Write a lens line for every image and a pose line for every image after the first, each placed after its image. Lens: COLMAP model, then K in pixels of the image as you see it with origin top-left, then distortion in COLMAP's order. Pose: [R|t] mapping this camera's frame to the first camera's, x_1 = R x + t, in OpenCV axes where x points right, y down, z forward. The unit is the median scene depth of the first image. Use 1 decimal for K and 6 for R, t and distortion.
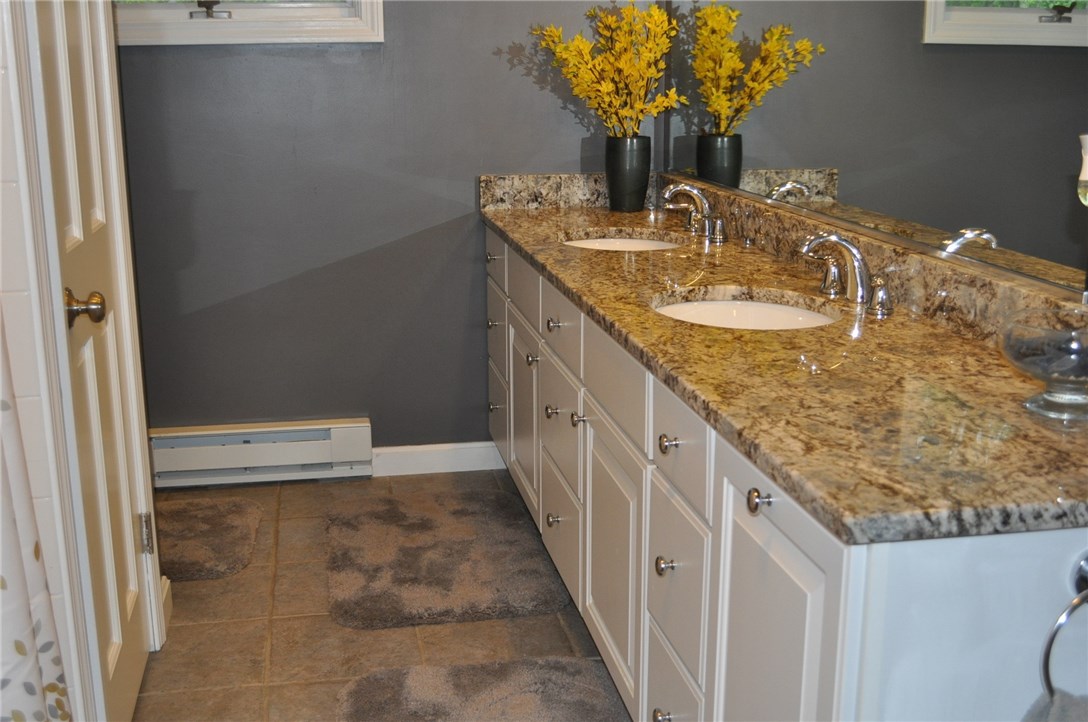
lens RADIAL K [[1293.0, 0, 544.0], [0, 1293.0, 361.0], [0, 0, 1]] dist [-0.039346, 0.024293]
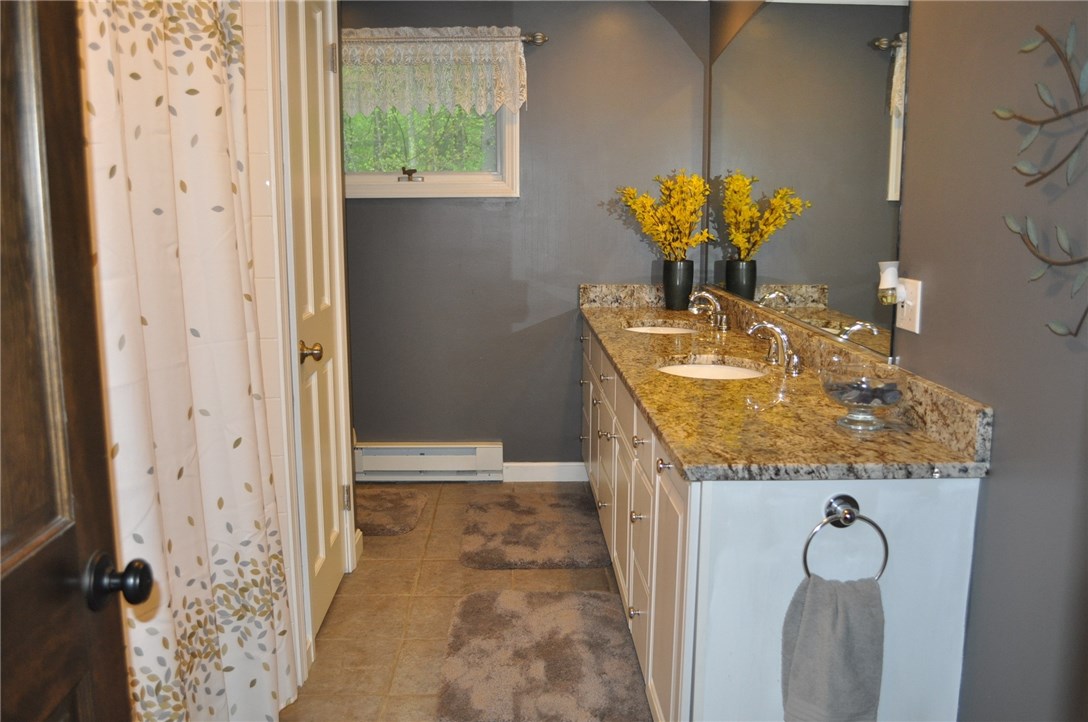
lens RADIAL K [[988.5, 0, 544.0], [0, 988.5, 361.0], [0, 0, 1]] dist [-0.058266, -0.002086]
pose [[0.988844, 0.030899, -0.145715, 0.092231], [-0.041020, 0.996911, -0.066977, 0.029216], [0.143195, 0.072207, 0.987057, -0.164719]]
